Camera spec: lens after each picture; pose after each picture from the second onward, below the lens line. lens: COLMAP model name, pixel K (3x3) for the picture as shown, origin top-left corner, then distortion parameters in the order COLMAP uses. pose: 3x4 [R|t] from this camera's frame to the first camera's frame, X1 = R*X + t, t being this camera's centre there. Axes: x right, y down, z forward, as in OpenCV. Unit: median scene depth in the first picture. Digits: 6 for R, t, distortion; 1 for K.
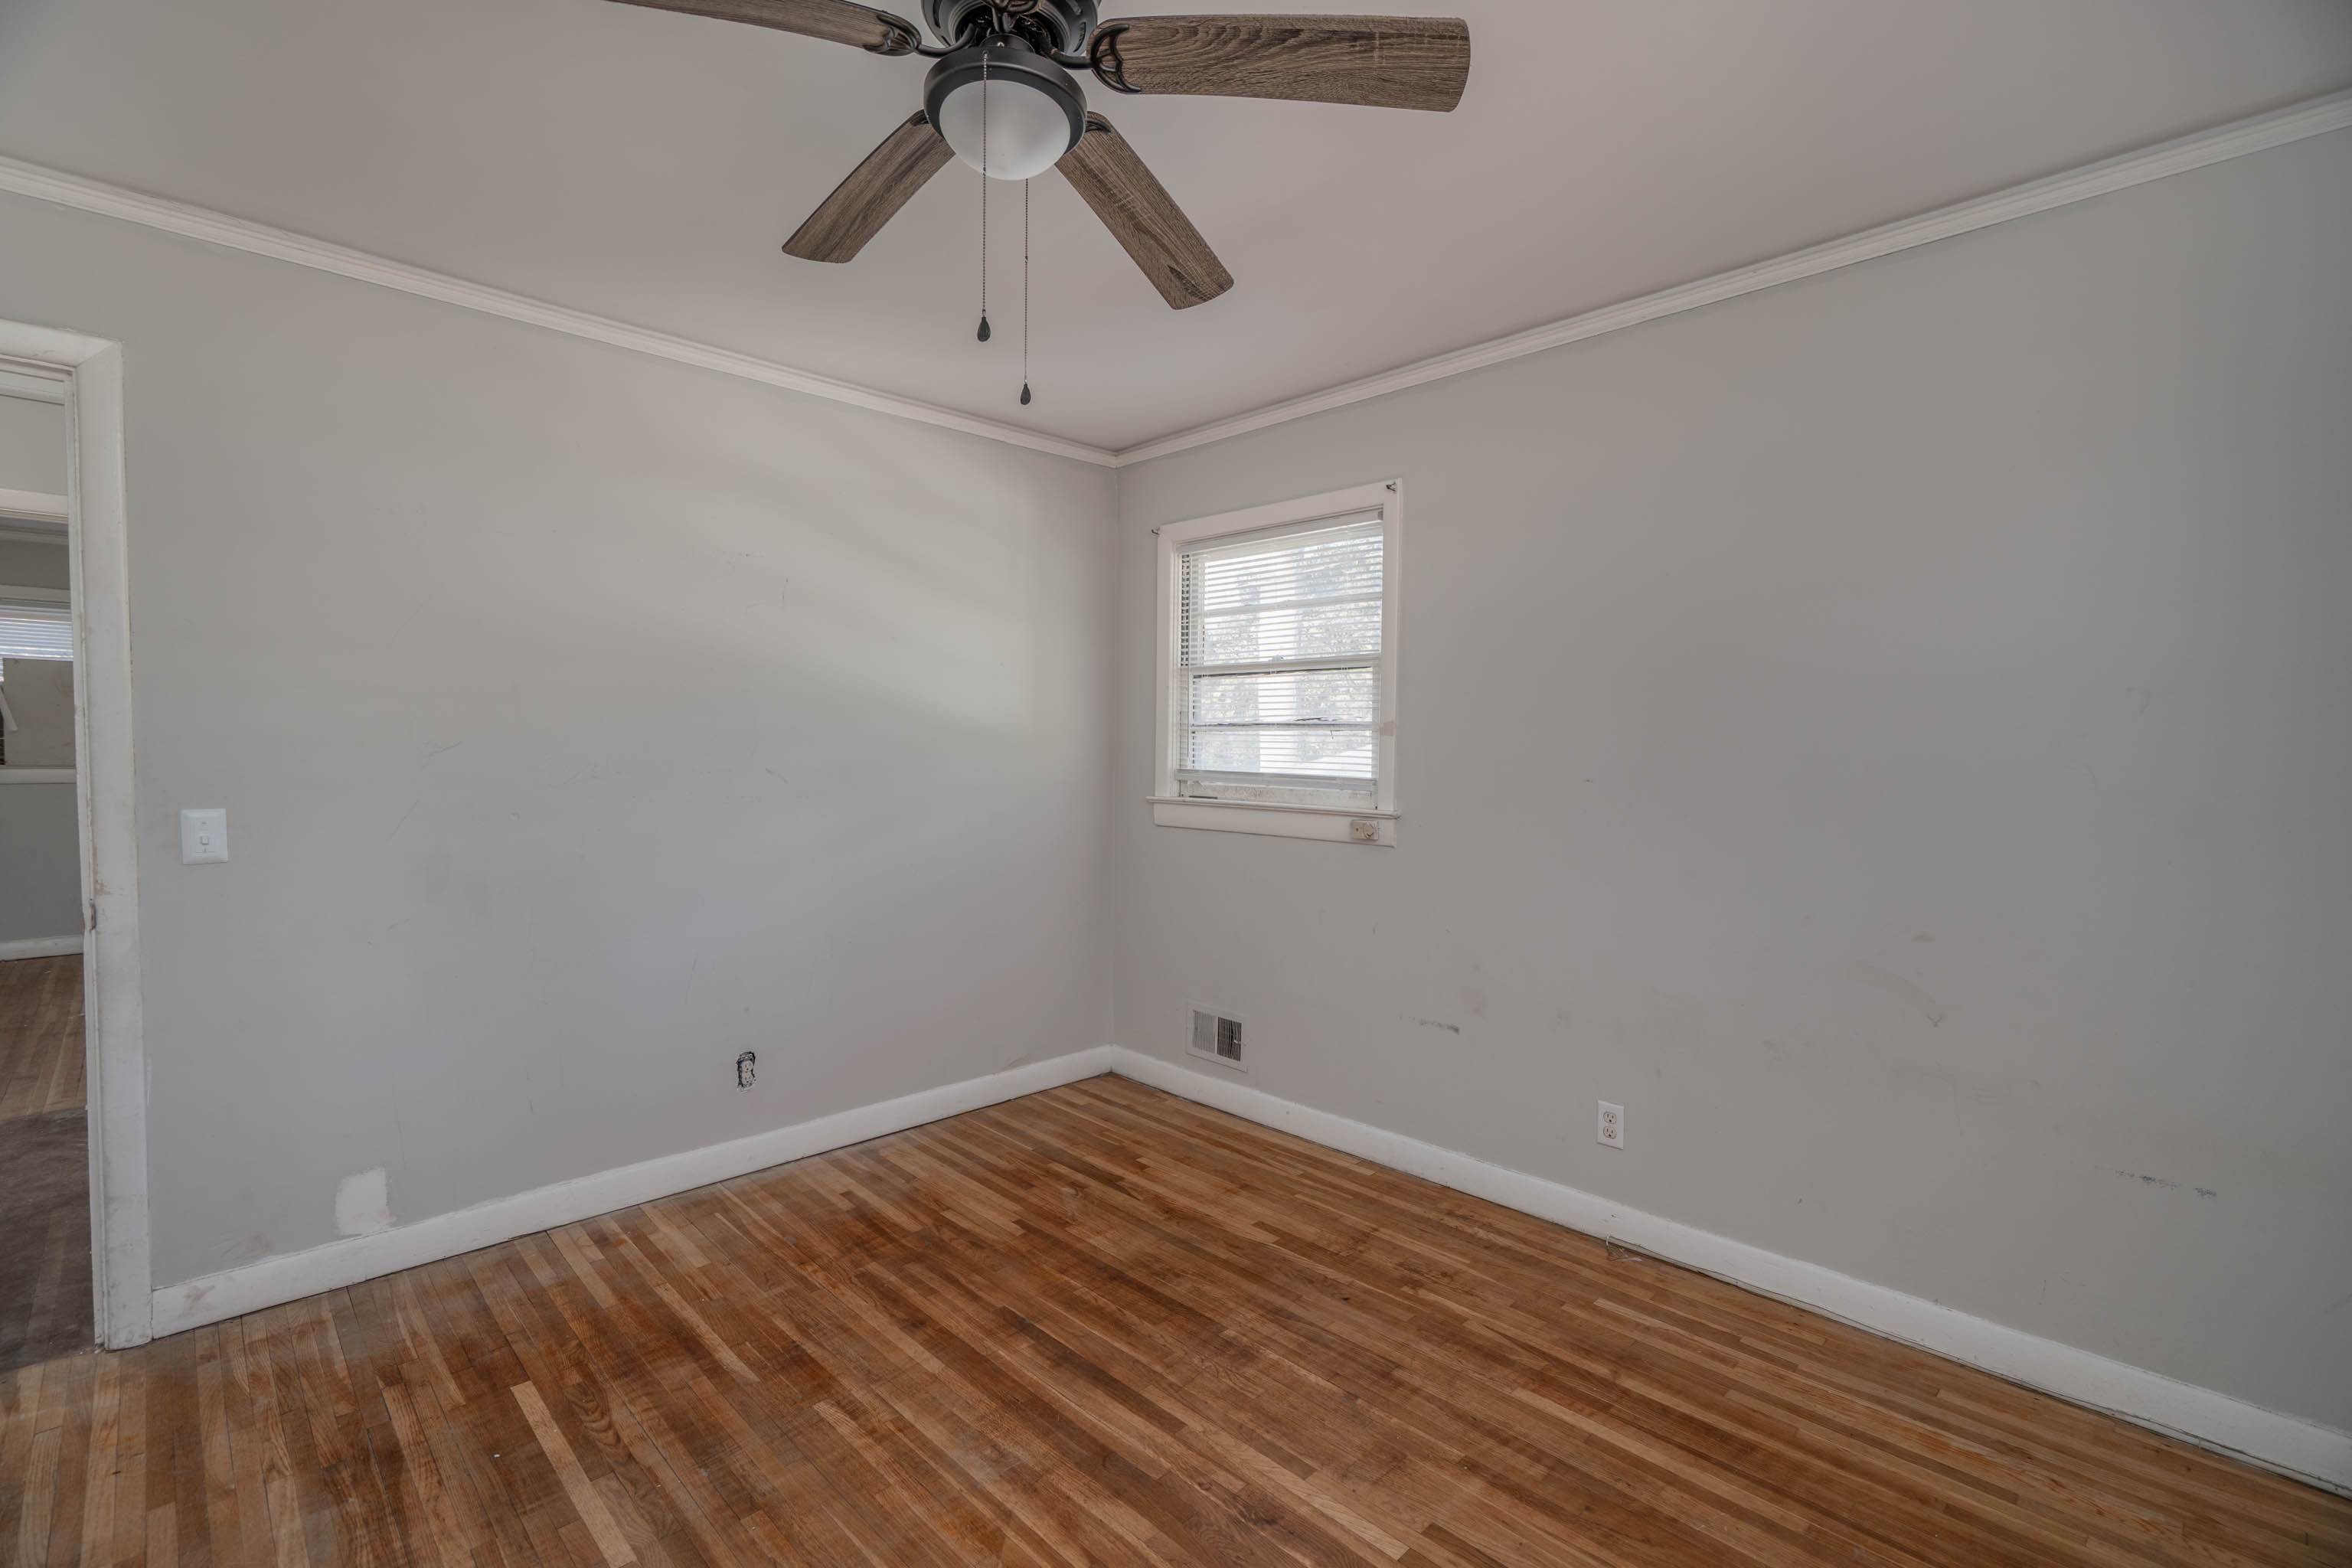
lens RADIAL K [[1050.0, 0, 1164.1], [0, 1050.0, 783.8], [0, 0, 1]] dist [-0.004628, 0.001283]
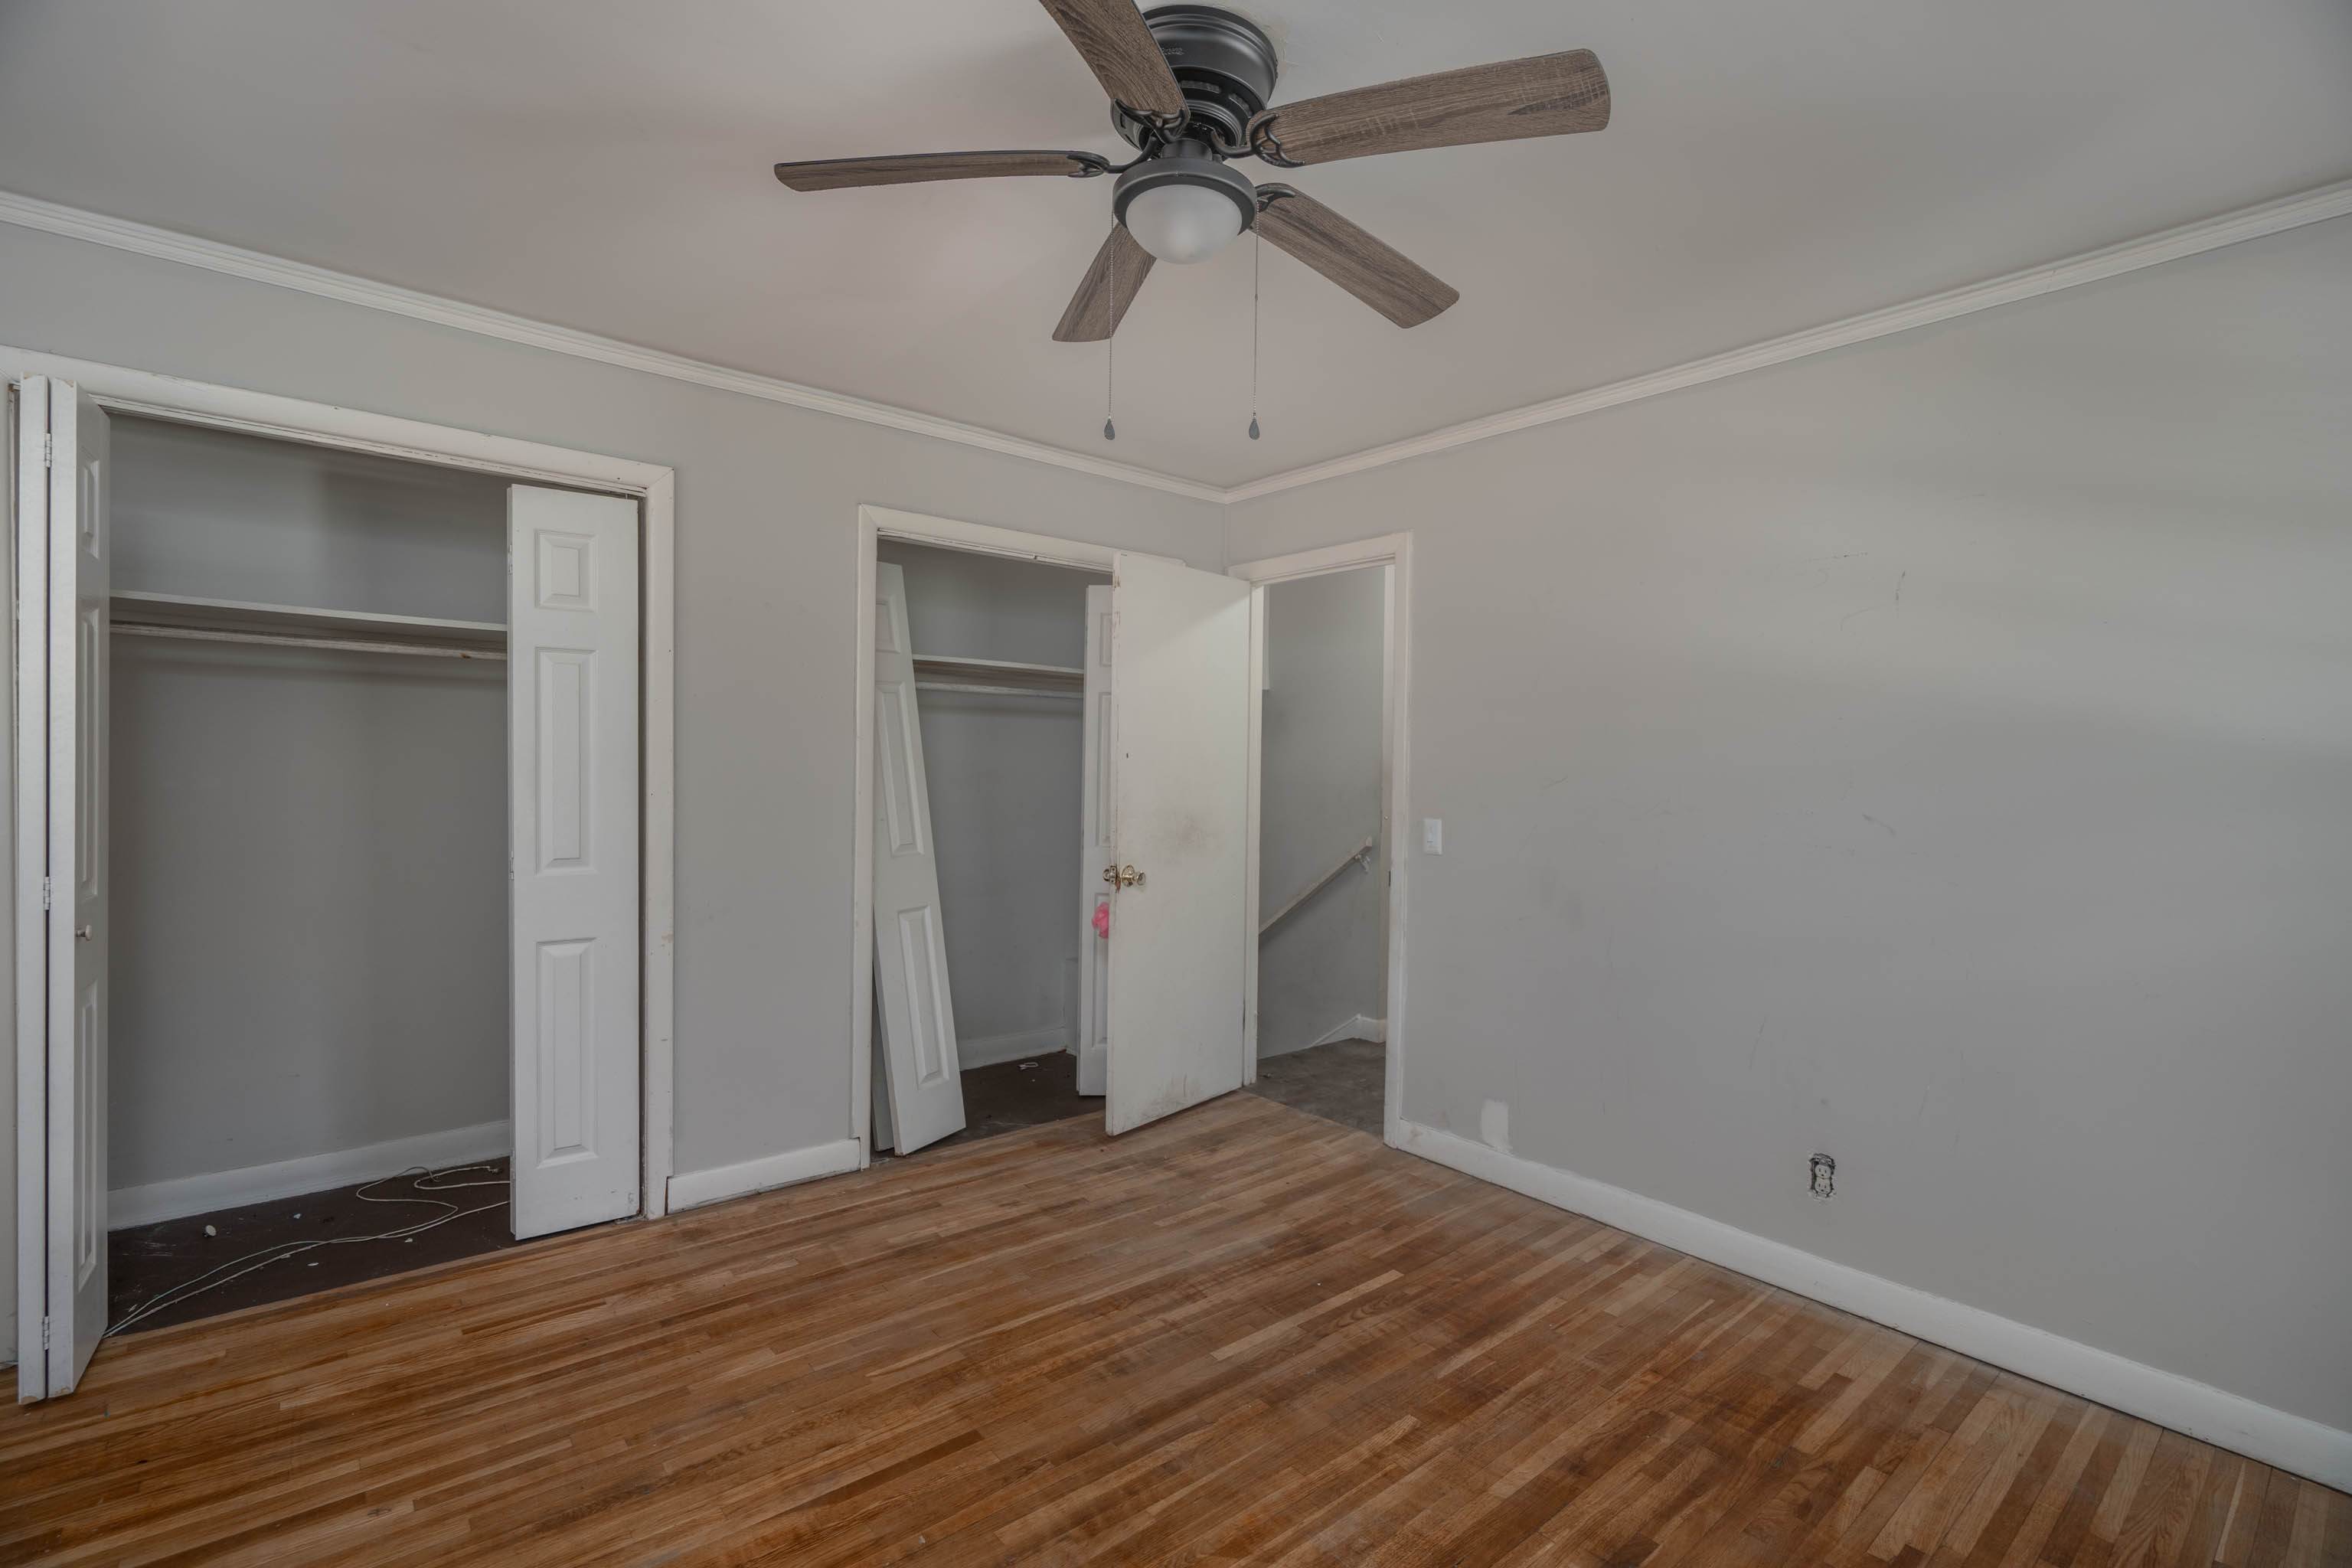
lens RADIAL K [[1050.0, 0, 1164.1], [0, 1050.0, 783.8], [0, 0, 1]] dist [-0.004628, 0.001283]
pose [[-0.081537, 0.009652, -0.996624, 0.599228], [-0.056109, 0.998323, 0.014259, -0.024833], [0.995090, 0.057082, -0.080859, 0.681327]]
